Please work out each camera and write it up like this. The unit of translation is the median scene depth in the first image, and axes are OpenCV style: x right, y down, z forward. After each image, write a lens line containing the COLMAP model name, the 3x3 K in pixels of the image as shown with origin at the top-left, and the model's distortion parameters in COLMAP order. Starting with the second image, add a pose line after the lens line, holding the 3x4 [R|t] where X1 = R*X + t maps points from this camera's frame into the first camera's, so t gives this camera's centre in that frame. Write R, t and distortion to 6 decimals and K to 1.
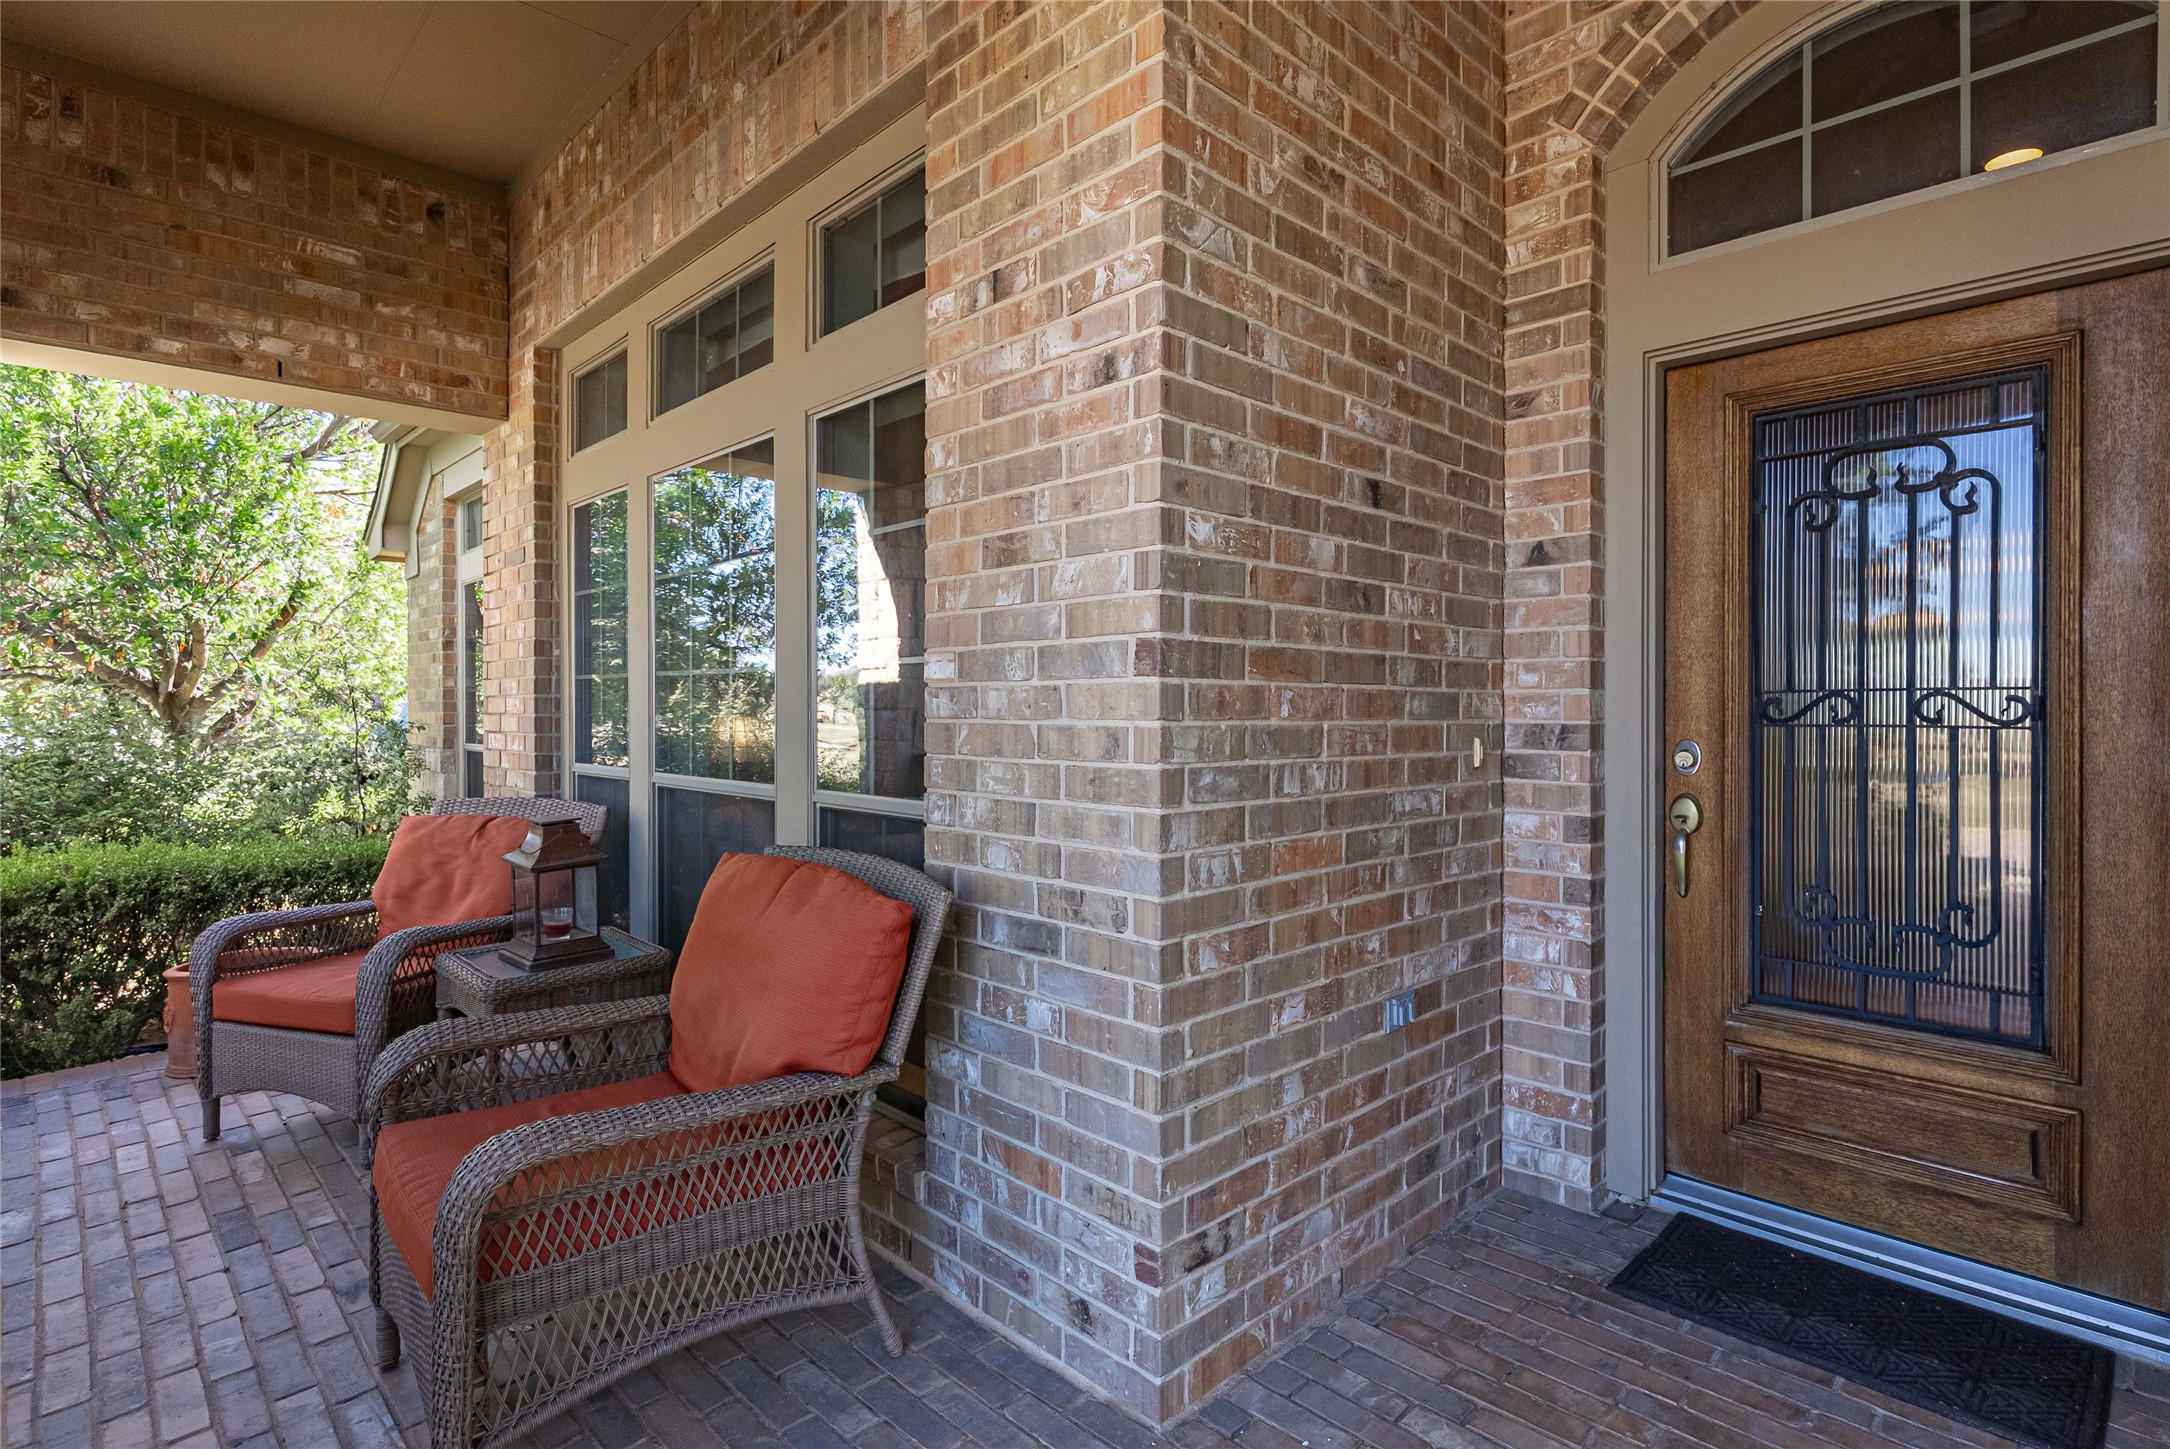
lens RADIAL K [[1071.1, 0, 1093.6], [0, 1071.1, 710.4], [0, 0, 1]] dist [0.002764, 0.000404]
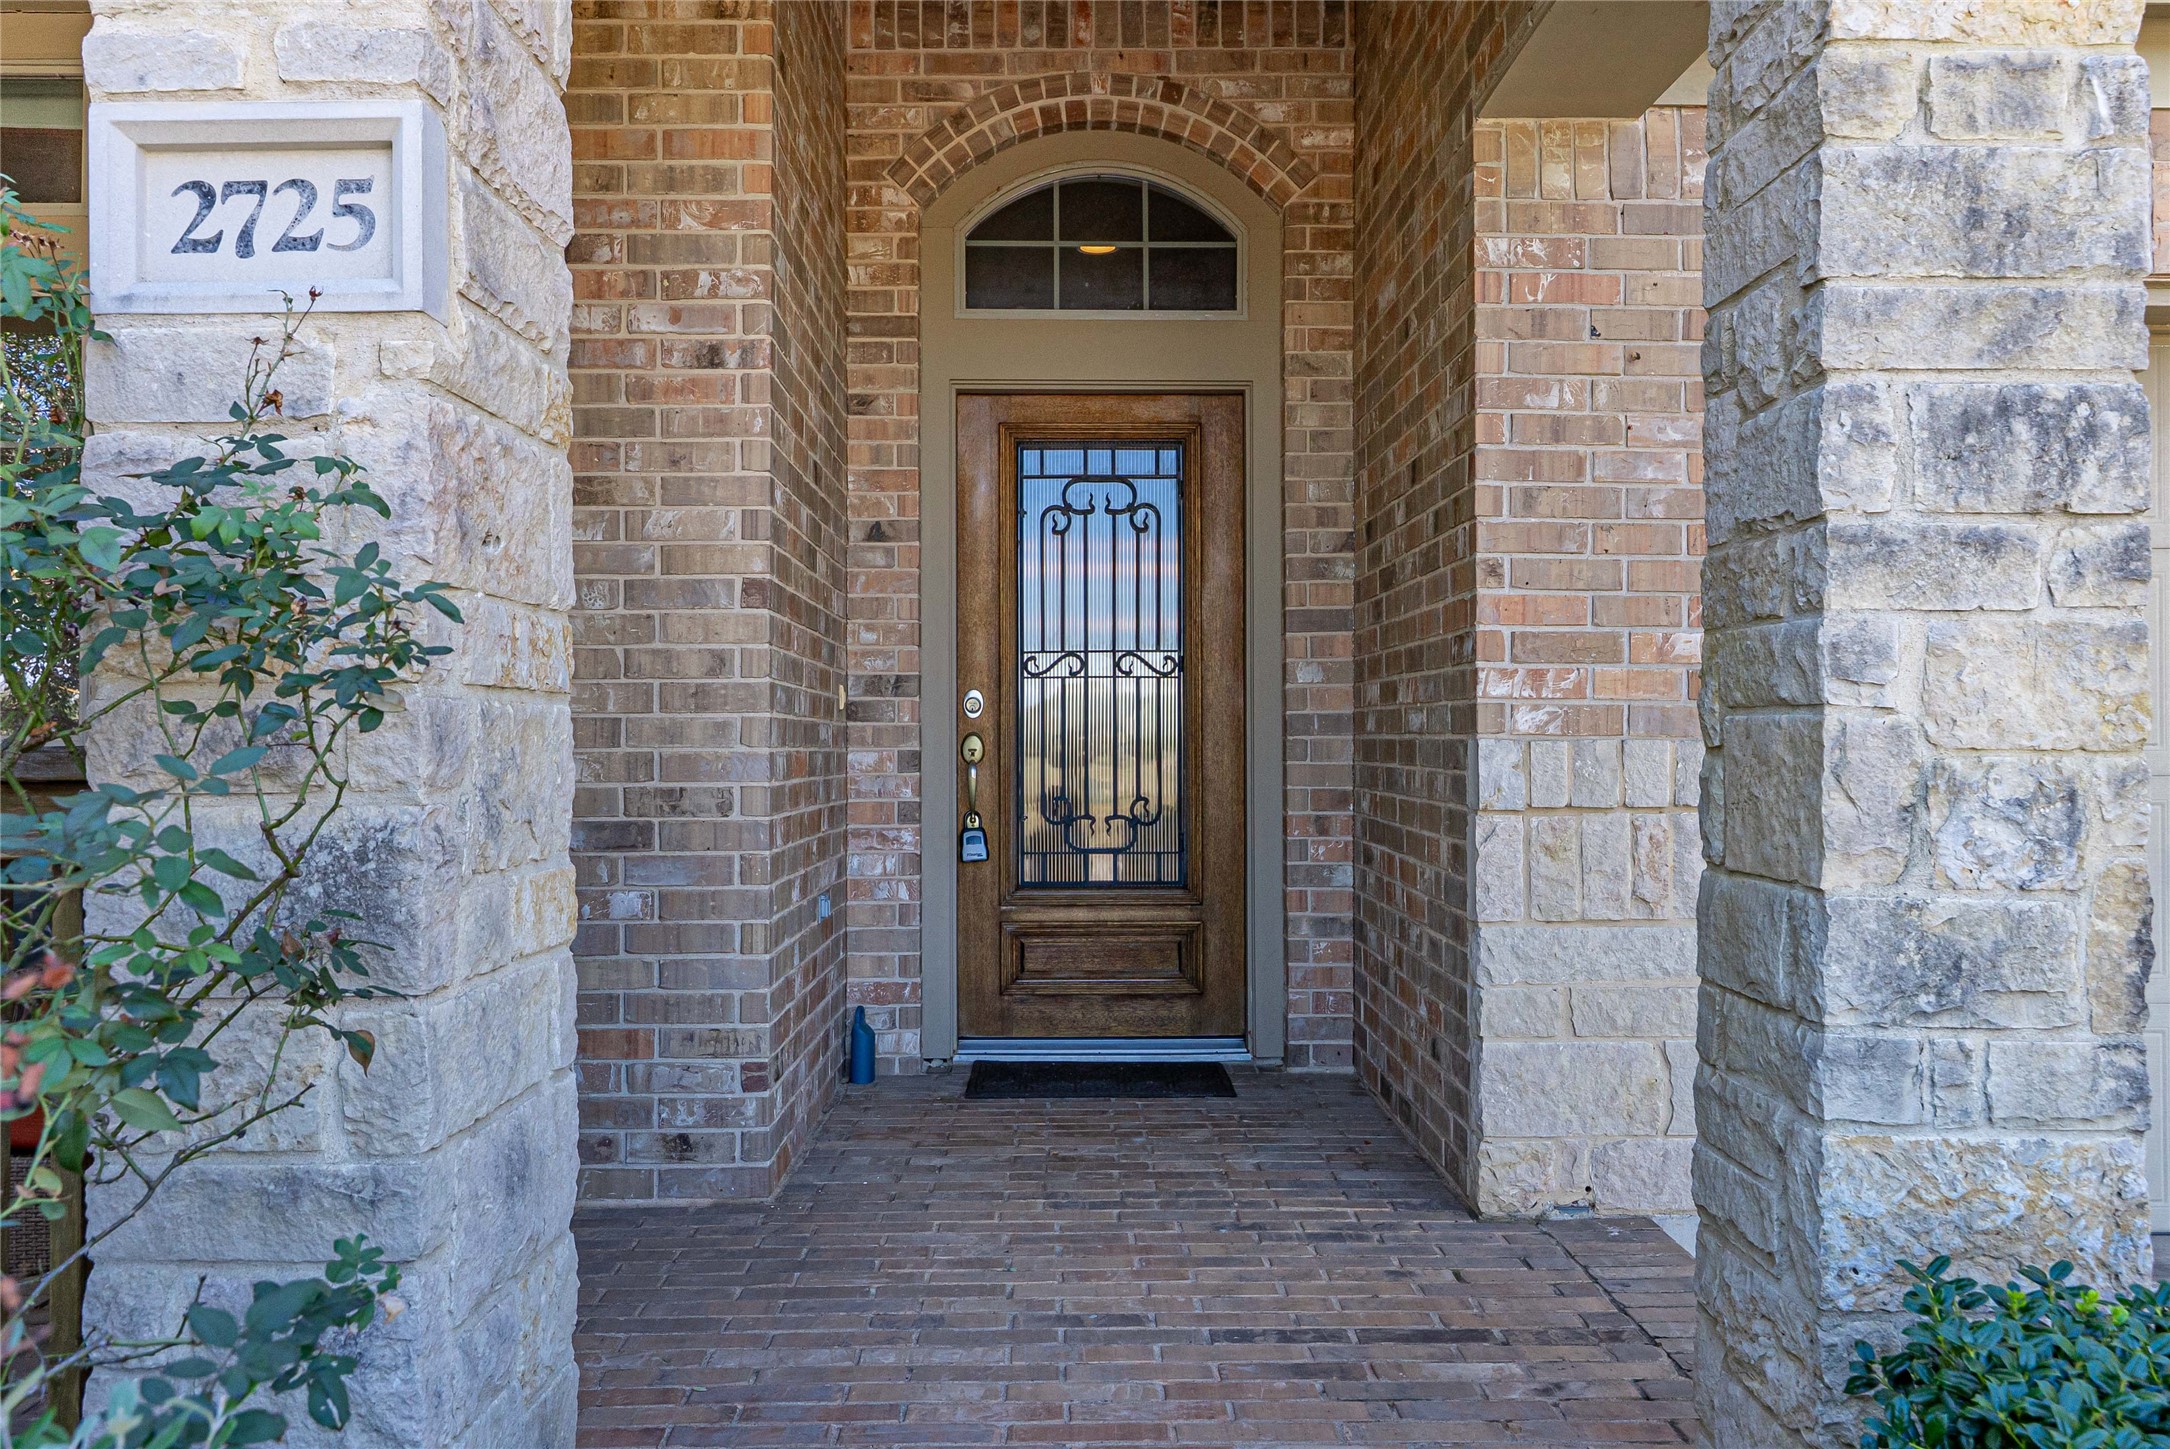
lens RADIAL K [[1713.8, 0, 1081.6], [0, 1713.8, 729.5], [0, 0, 1]] dist [0.002529, 0.000503]
pose [[0.685108, 0.003350, 0.728434, -0.958066], [0.006011, 0.999929, -0.010252, 0.110769], [-0.728417, 0.011402, 0.685040, -0.548530]]
